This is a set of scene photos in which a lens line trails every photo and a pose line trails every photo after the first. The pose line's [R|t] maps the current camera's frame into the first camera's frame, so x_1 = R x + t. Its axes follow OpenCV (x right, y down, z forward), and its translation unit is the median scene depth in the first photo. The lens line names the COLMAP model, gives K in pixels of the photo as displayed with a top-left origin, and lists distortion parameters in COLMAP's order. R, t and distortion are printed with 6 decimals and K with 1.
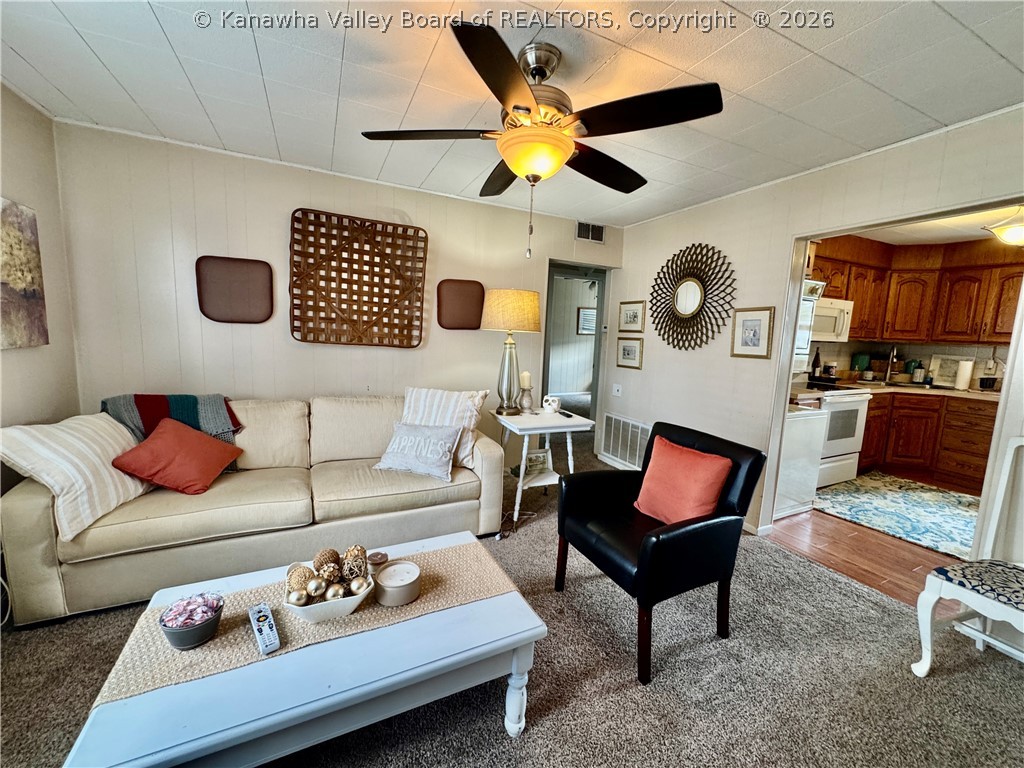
lens RADIAL K [[411.9, 0, 513.4], [0, 411.9, 381.5], [0, 0, 1]] dist [-0.002115, -0.000029]
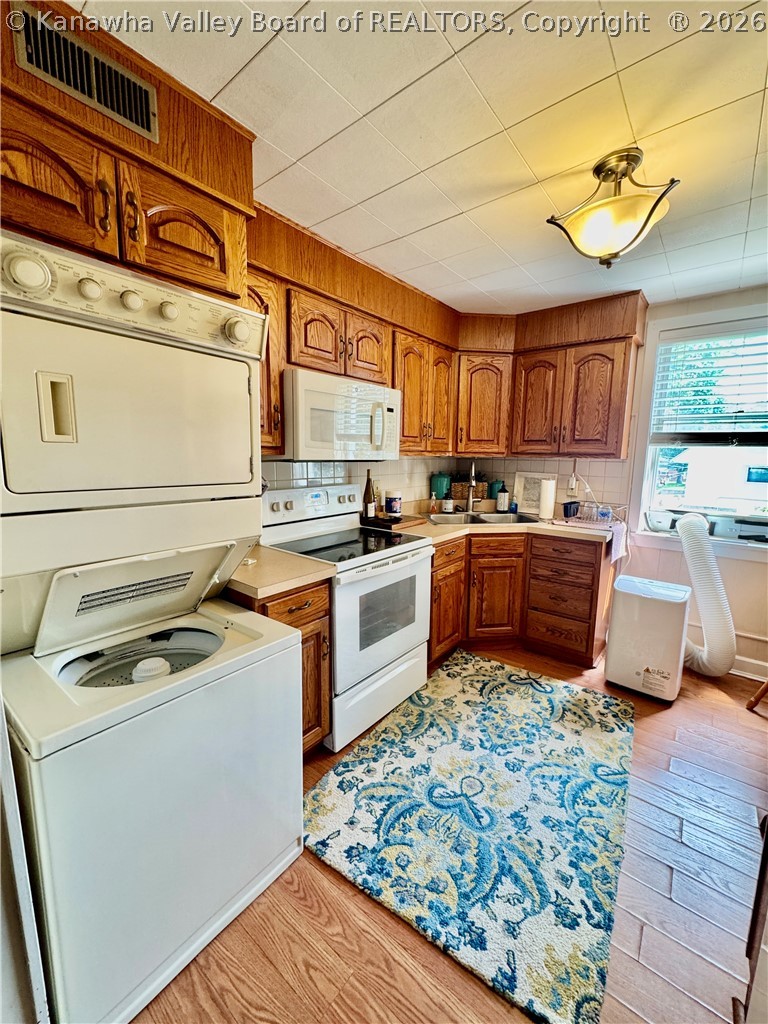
lens RADIAL K [[411.9, 0, 385.9], [0, 411.9, 512.4], [0, 0, 1]] dist [-0.002115, -0.000029]
pose [[0.900173, -0.086773, 0.426802, 0.538735], [0.077295, 0.996225, 0.039517, -0.045383], [-0.428620, -0.002583, 0.903481, 0.473941]]
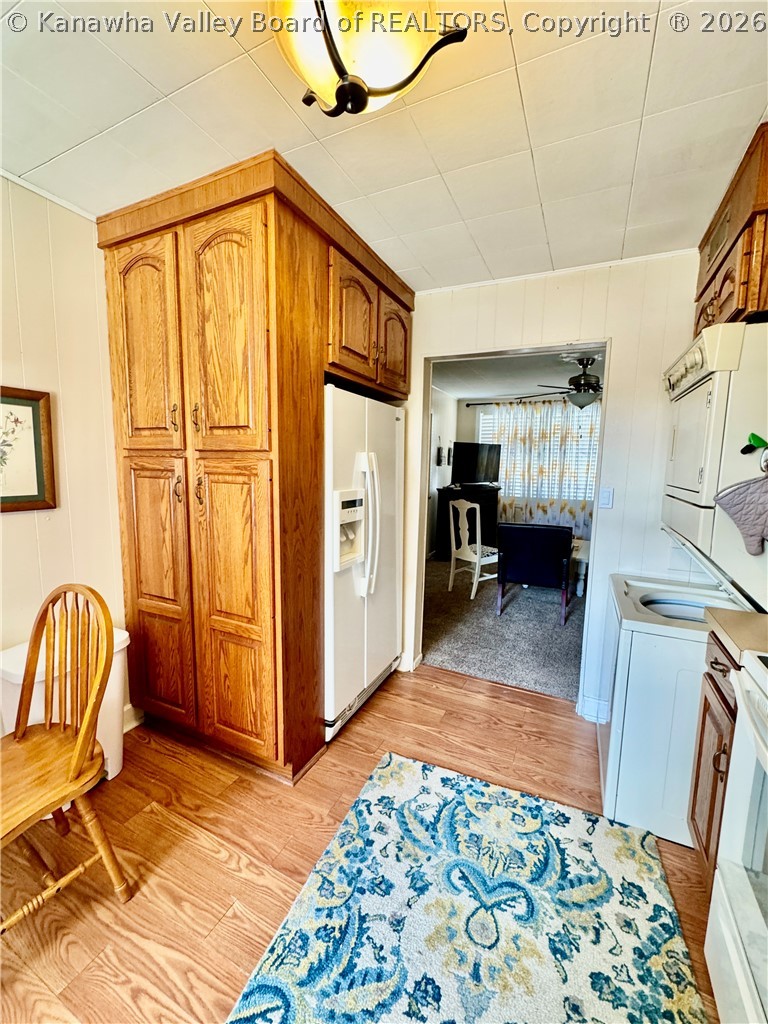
lens RADIAL K [[411.9, 0, 385.9], [0, 411.9, 512.4], [0, 0, 1]] dist [-0.002115, -0.000029]
pose [[-0.784869, 0.021543, -0.619287, 1.008241], [-0.130805, 0.971116, 0.199560, -0.083069], [0.605699, 0.237634, -0.759381, 0.931426]]
